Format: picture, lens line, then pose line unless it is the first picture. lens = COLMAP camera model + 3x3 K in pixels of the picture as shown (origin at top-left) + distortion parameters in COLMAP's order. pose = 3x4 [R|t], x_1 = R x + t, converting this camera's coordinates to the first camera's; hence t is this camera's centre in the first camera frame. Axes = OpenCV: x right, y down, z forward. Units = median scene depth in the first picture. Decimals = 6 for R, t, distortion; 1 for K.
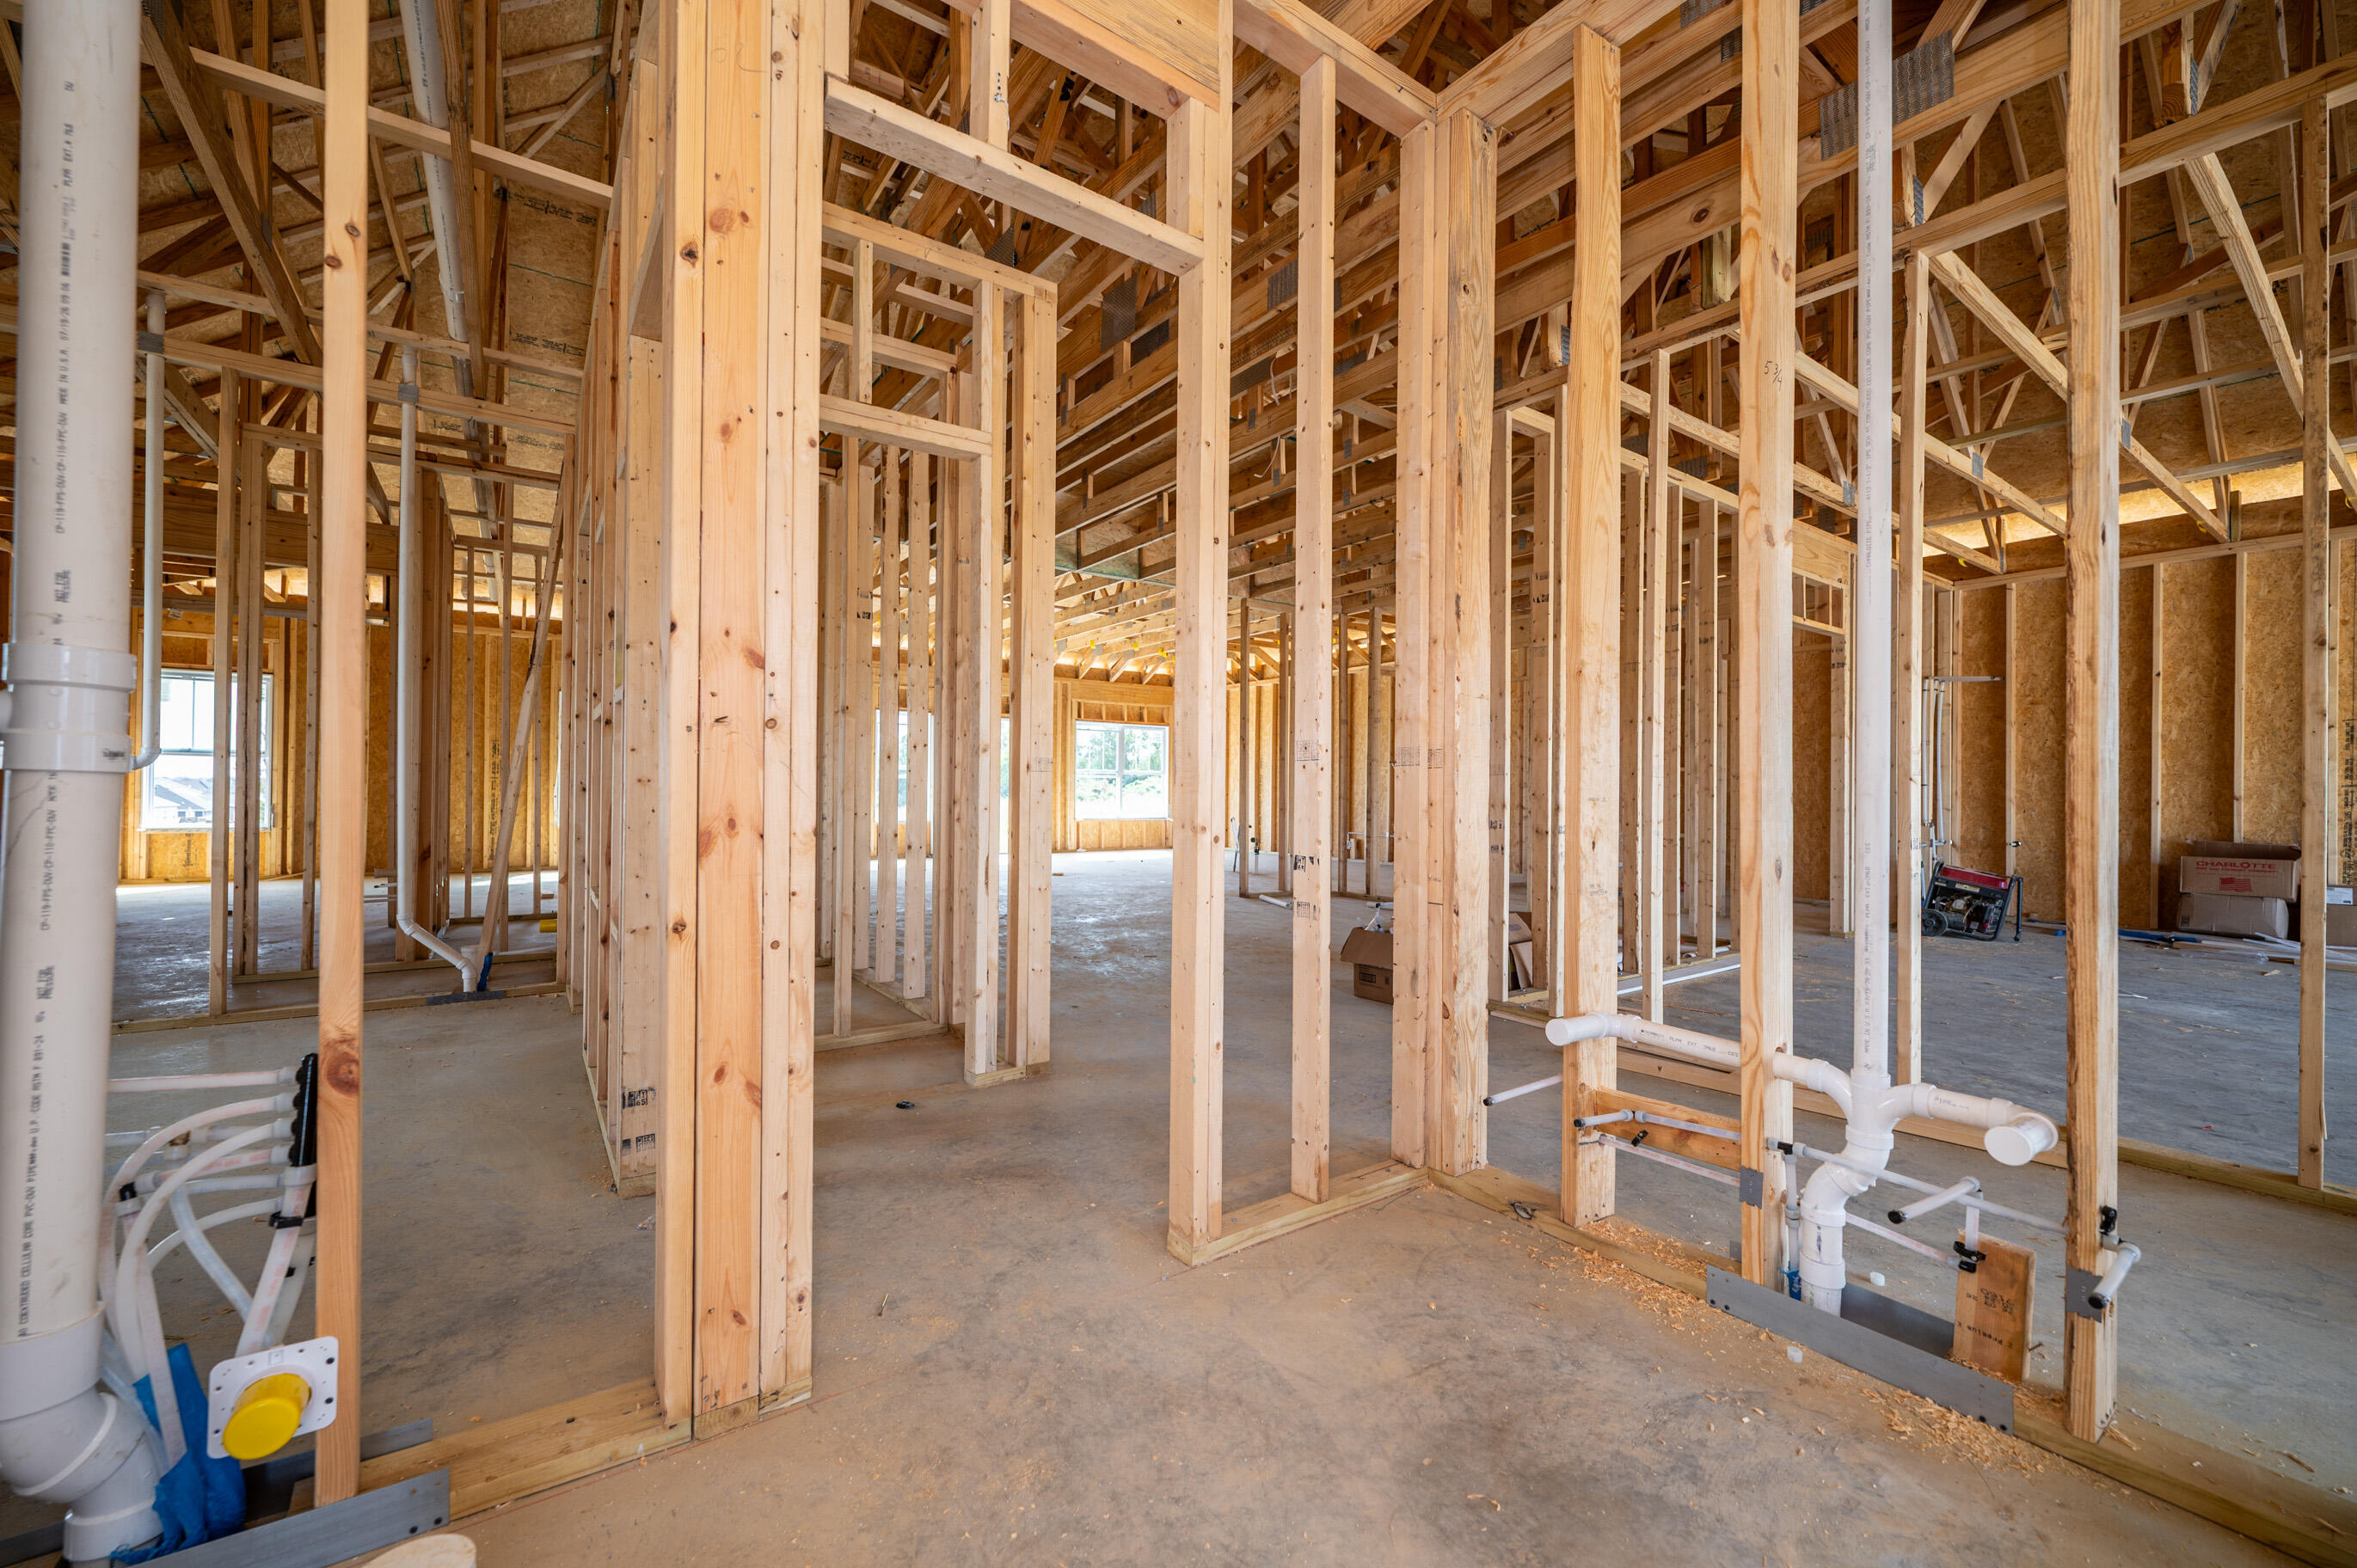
lens RADIAL K [[934.2, 0, 1184.6], [0, 934.2, 788.2], [0, 0, 1]] dist [-0.000619, 0.000050]
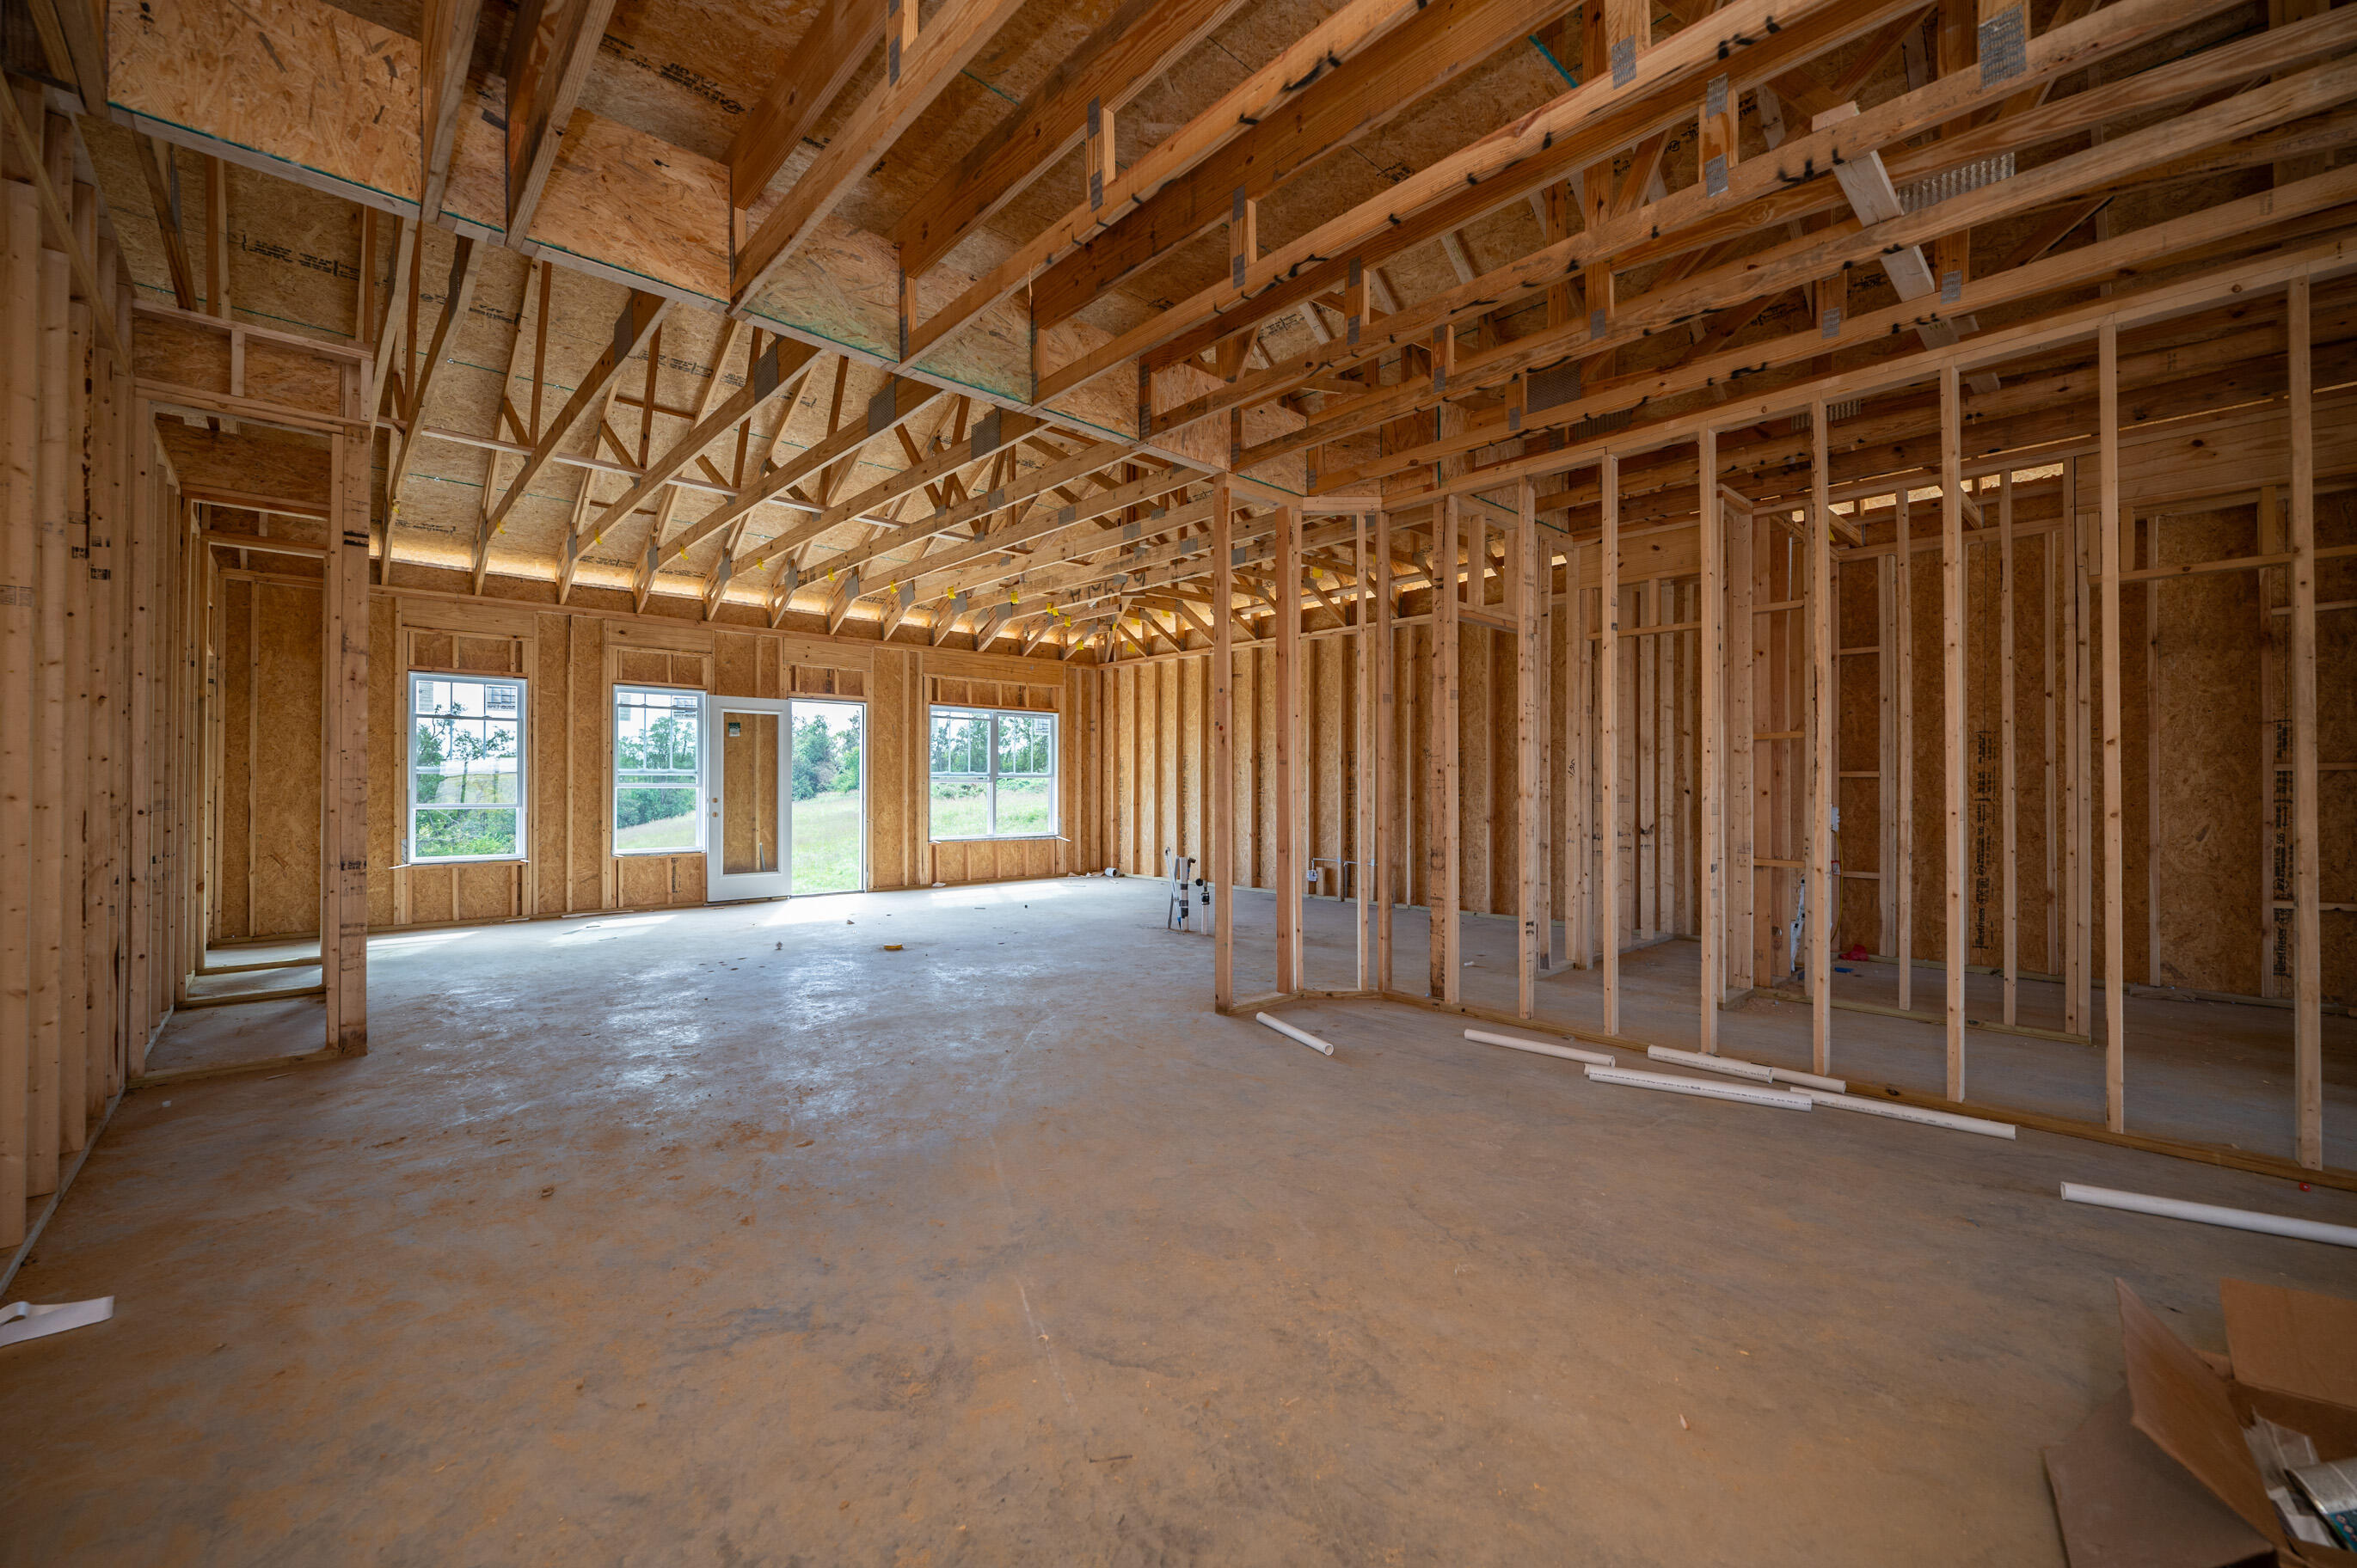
lens RADIAL K [[934.2, 0, 1174.5], [0, 934.2, 778.4], [0, 0, 1]] dist [-0.000619, 0.000050]
pose [[0.992178, -0.005495, 0.124714, -0.019302], [0.005685, 0.999983, -0.001168, -0.013122], [-0.124706, 0.001868, 0.992192, 0.258781]]
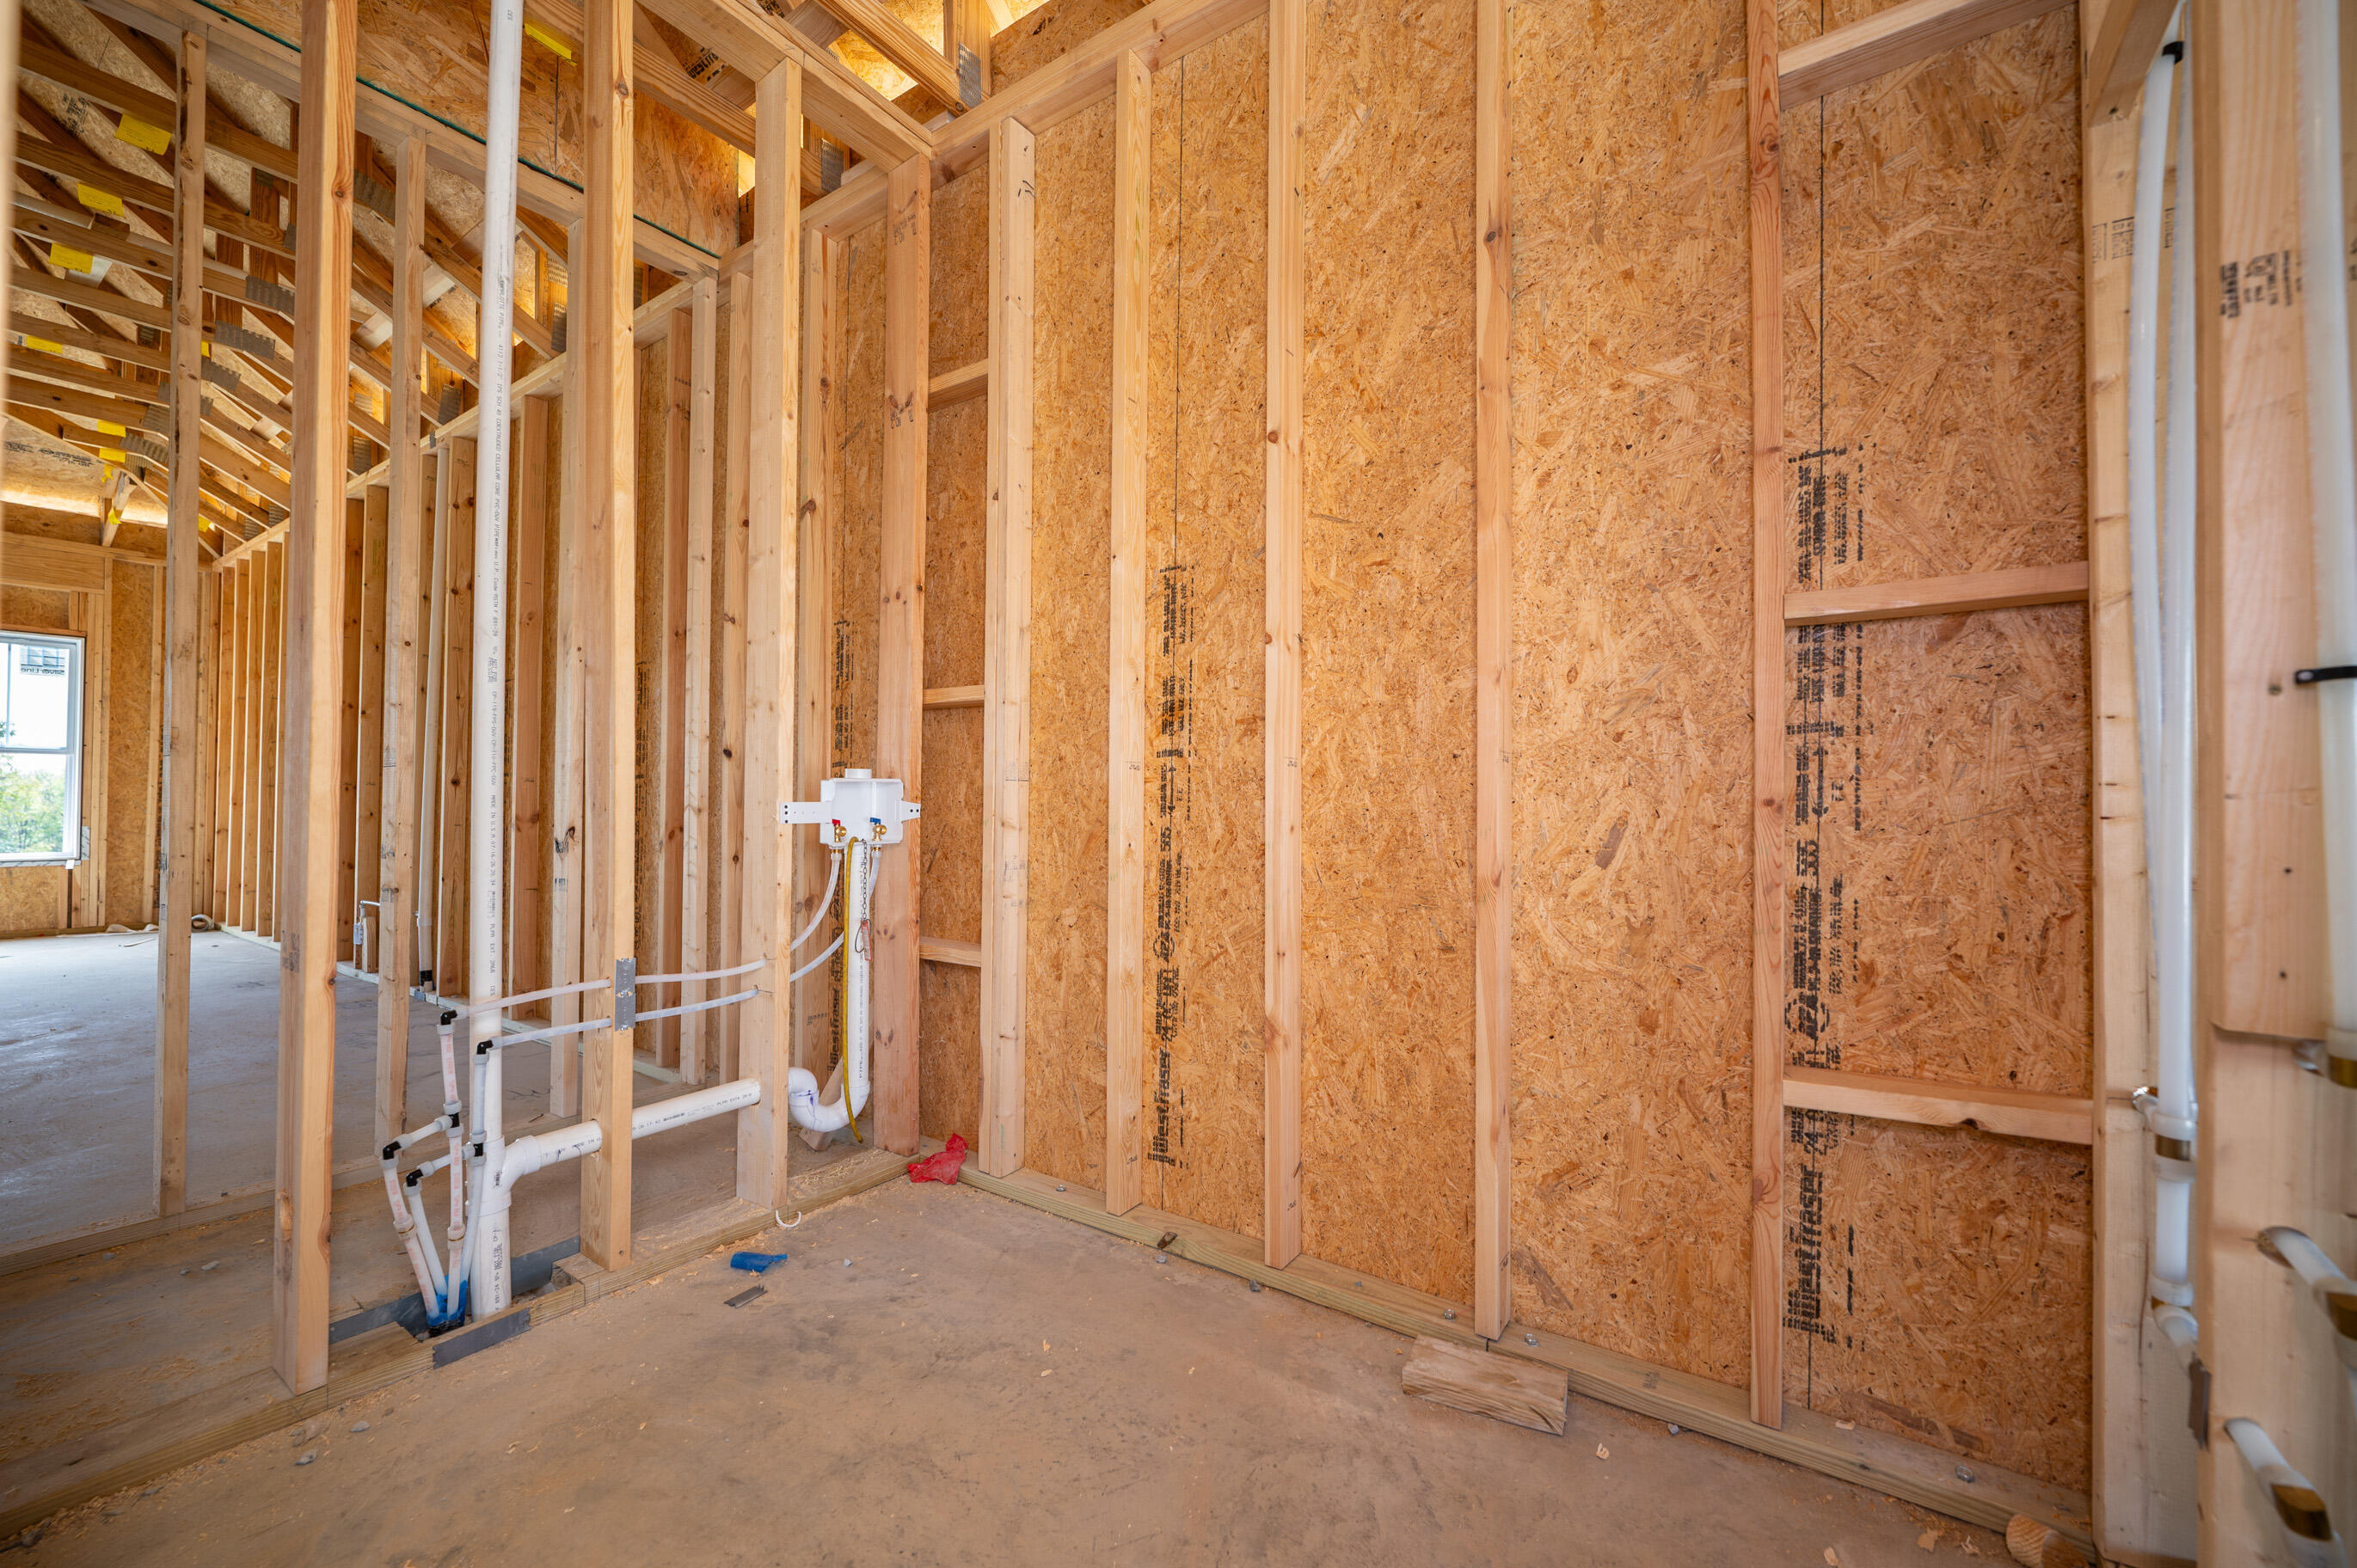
lens RADIAL K [[934.2, 0, 1171.6], [0, 934.2, 786.9], [0, 0, 1]] dist [-0.000619, 0.000050]
pose [[0.941256, 0.000327, 0.337694, 0.315985], [0.001492, 0.999986, -0.005126, 0.003098], [-0.337691, 0.005329, 0.941242, 0.469367]]
